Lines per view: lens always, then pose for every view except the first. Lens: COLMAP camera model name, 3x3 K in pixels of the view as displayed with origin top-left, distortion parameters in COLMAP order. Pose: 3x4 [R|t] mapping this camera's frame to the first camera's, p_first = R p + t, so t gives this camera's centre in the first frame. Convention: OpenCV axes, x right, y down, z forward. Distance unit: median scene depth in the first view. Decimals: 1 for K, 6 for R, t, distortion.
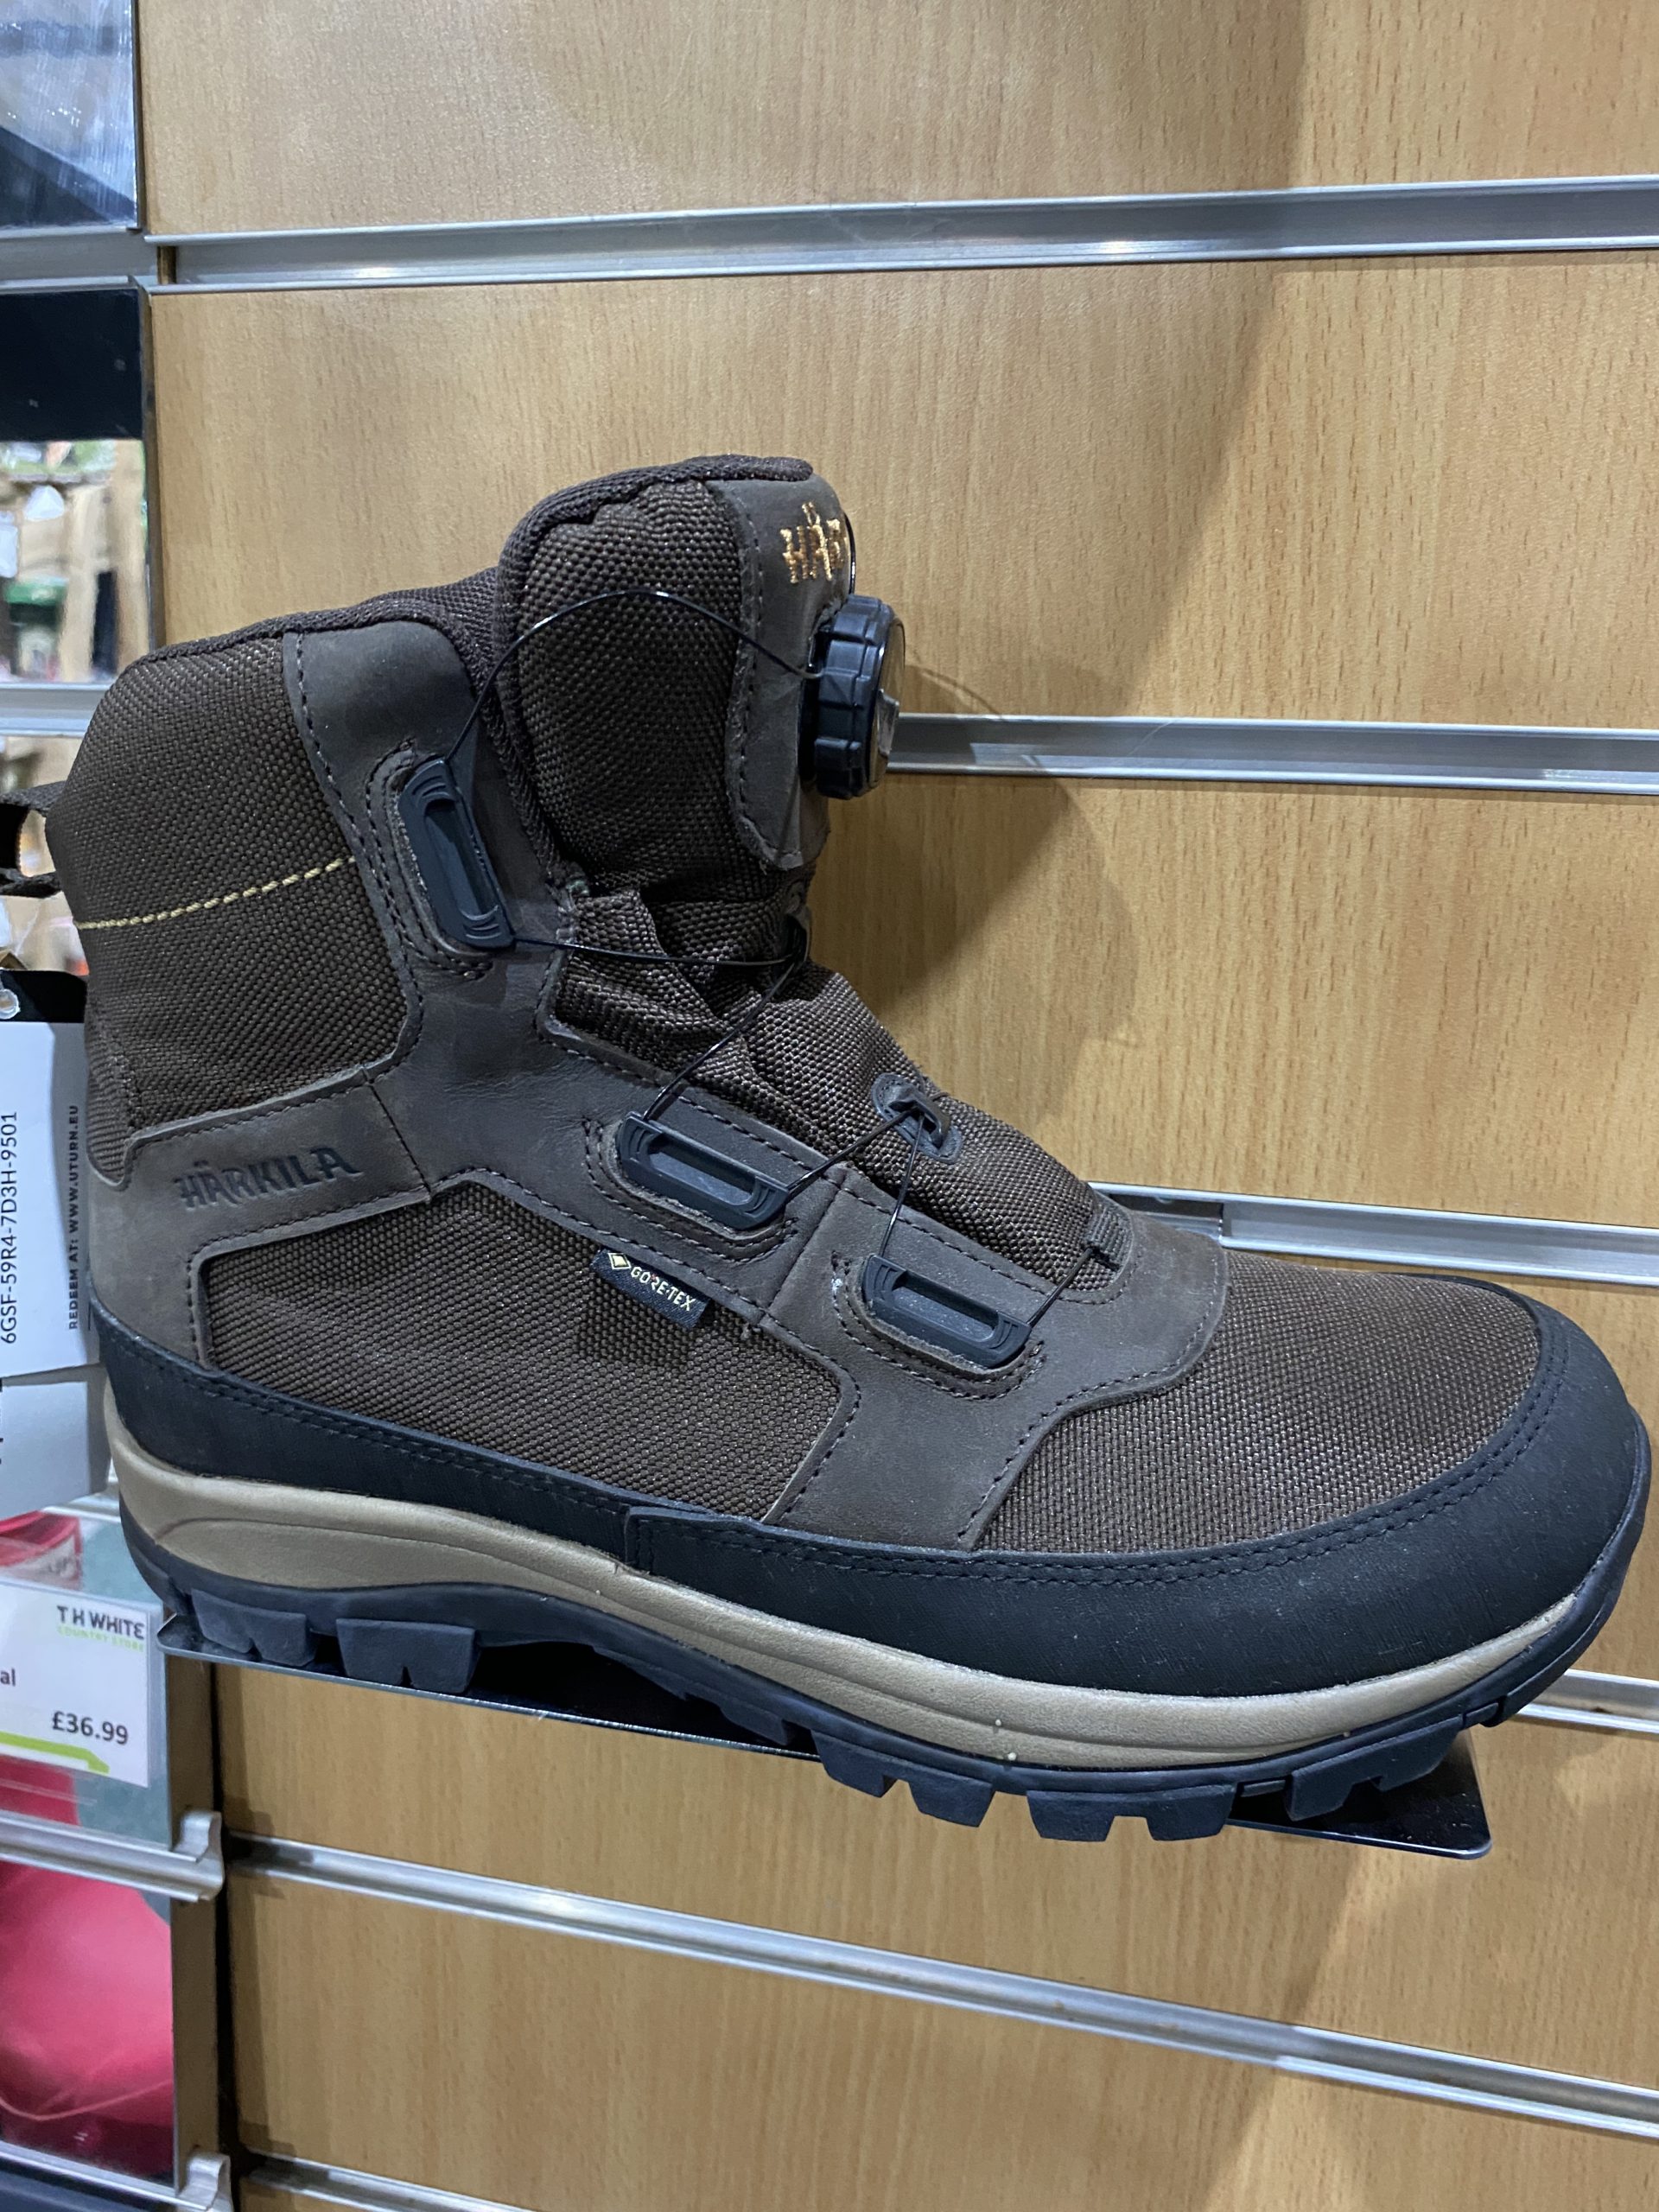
lens RADIAL K [[1705.0, 0, 852.1], [0, 1705.0, 1109.9], [0, 0, 1]] dist [0.015708, -0.014497]
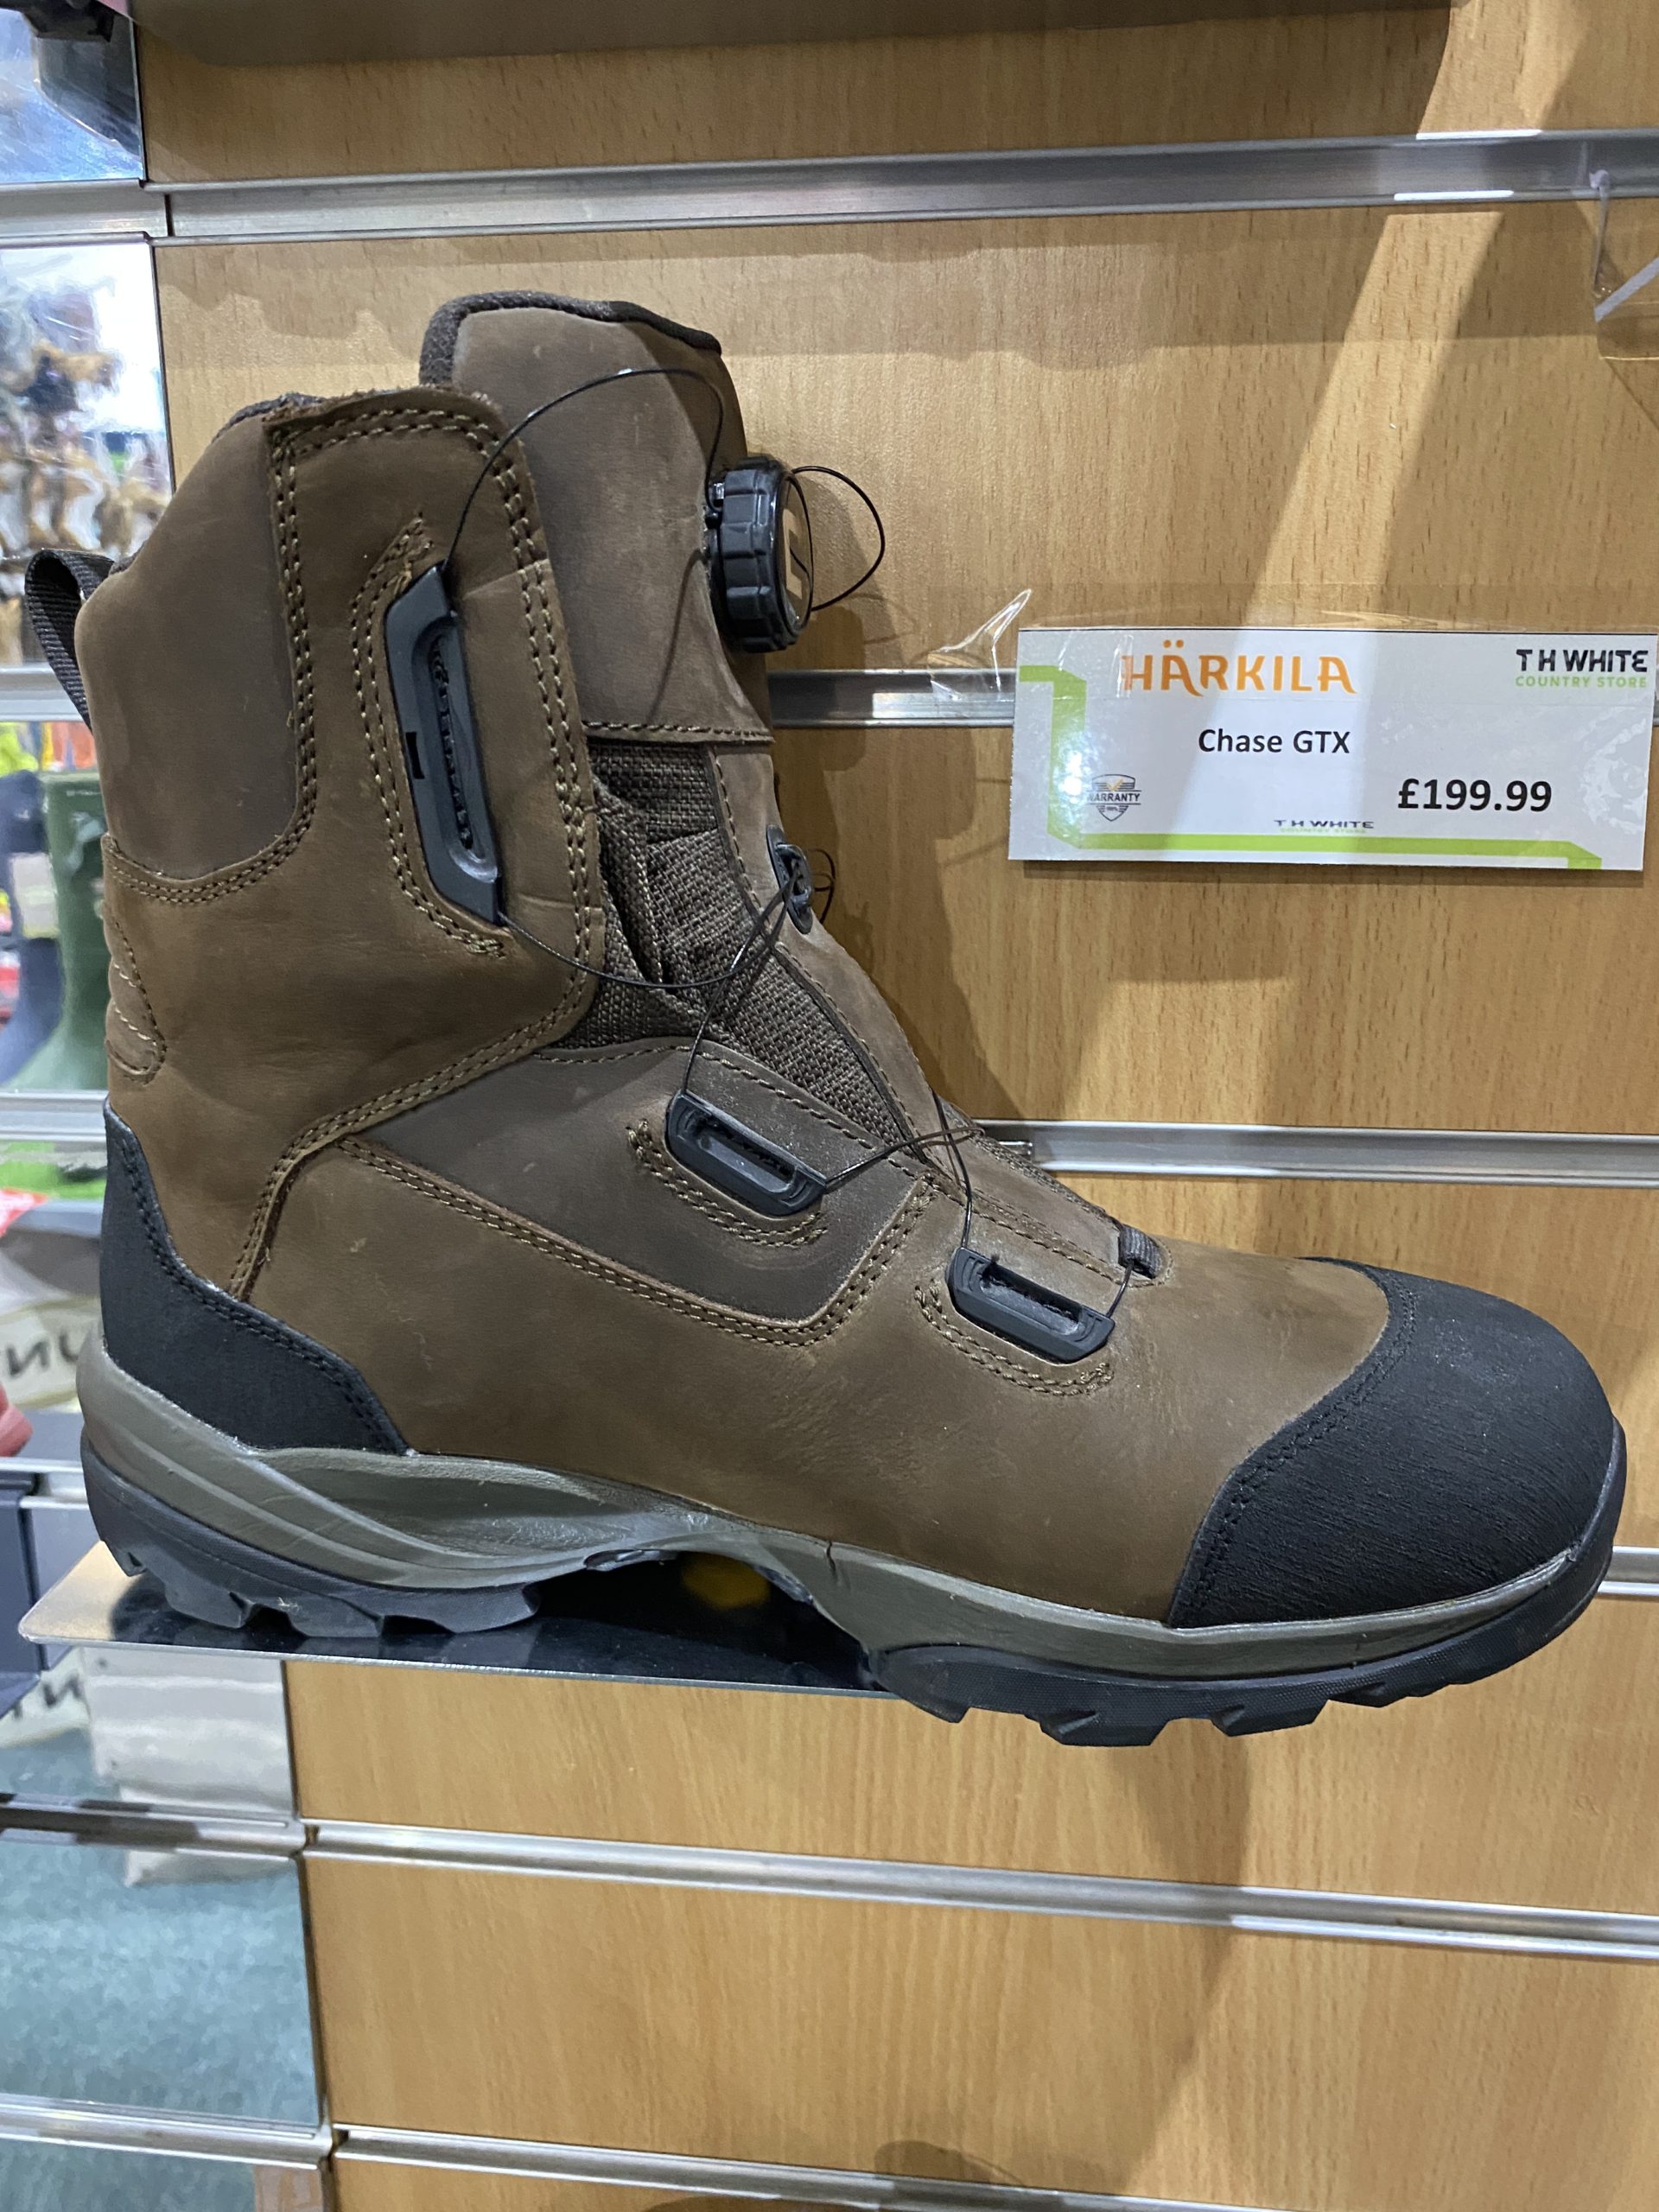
lens RADIAL K [[1705.0, 0, 827.5], [0, 1705.0, 1098.6], [0, 0, 1]] dist [0.015708, -0.014497]
pose [[0.993987, -0.062744, 0.089733, -0.132257], [0.055030, 0.994774, 0.086006, -1.211715], [-0.094661, -0.080551, 0.992245, -0.212722]]
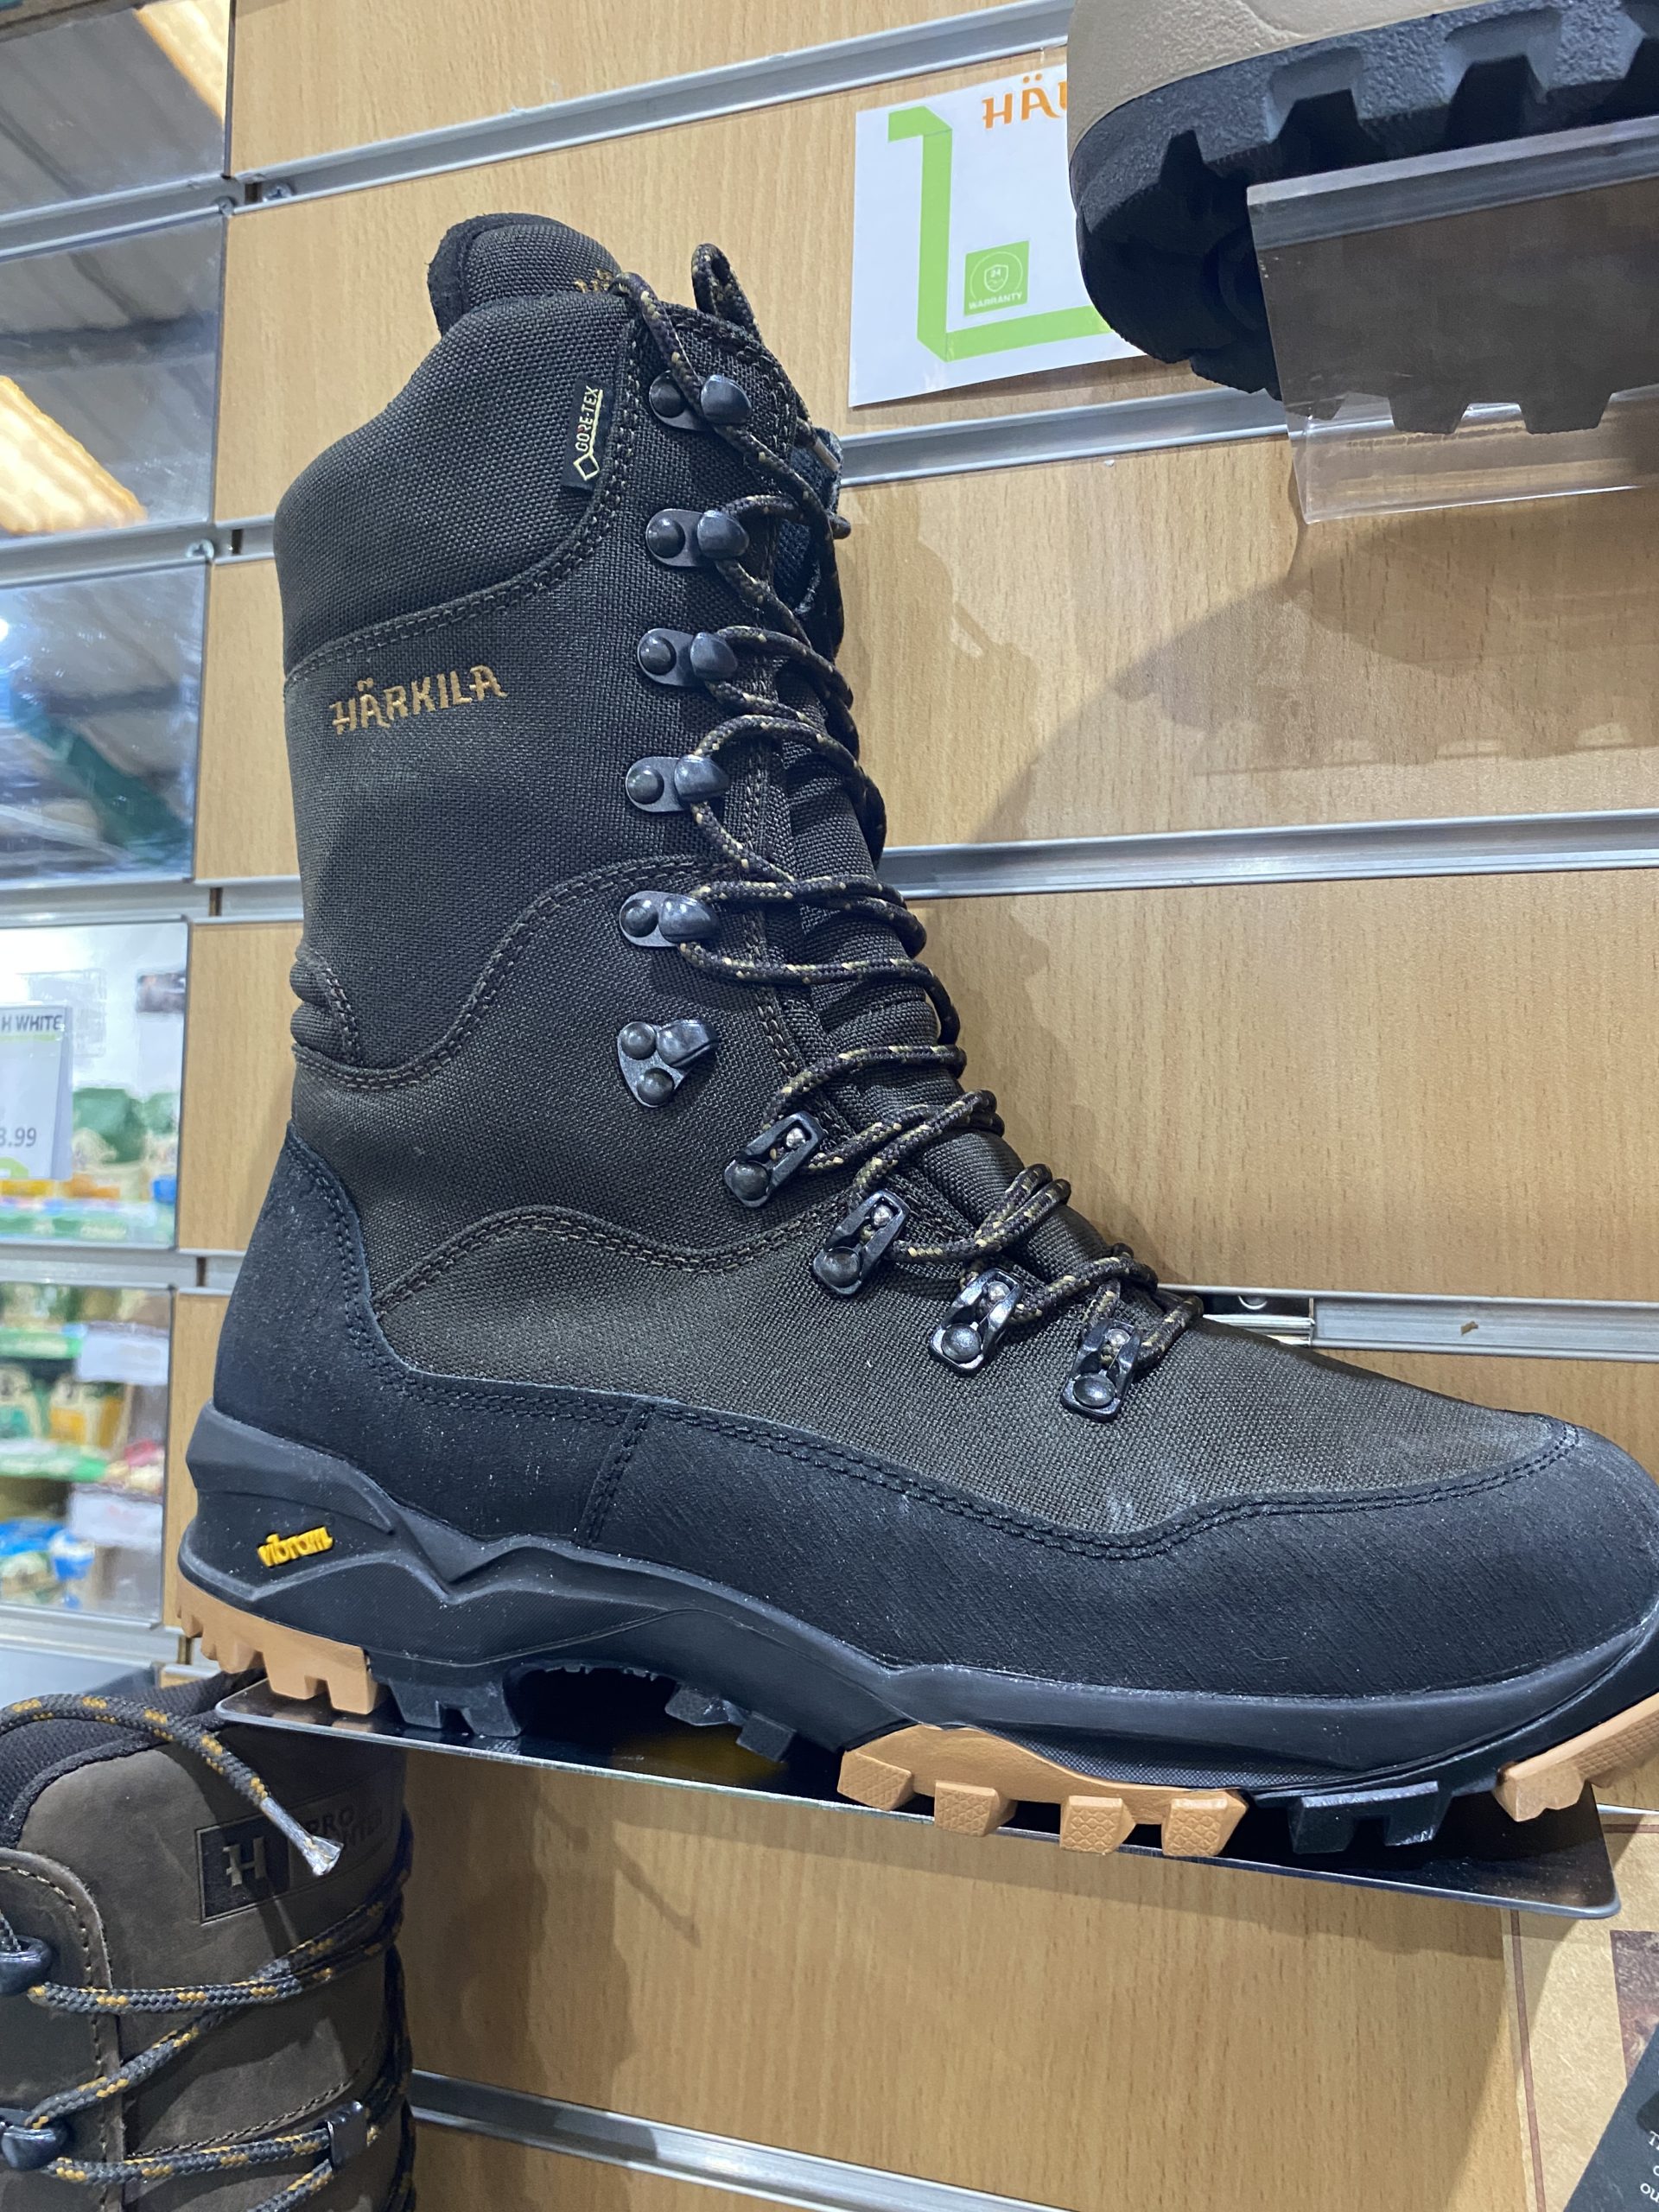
lens RADIAL K [[1705.0, 0, 810.5], [0, 1705.0, 1126.3], [0, 0, 1]] dist [0.015708, -0.014497]
pose [[0.994382, -0.013351, -0.105004, 0.147096], [-0.014935, 0.964391, -0.264059, 0.561784], [0.104790, 0.264143, 0.958774, 0.029127]]
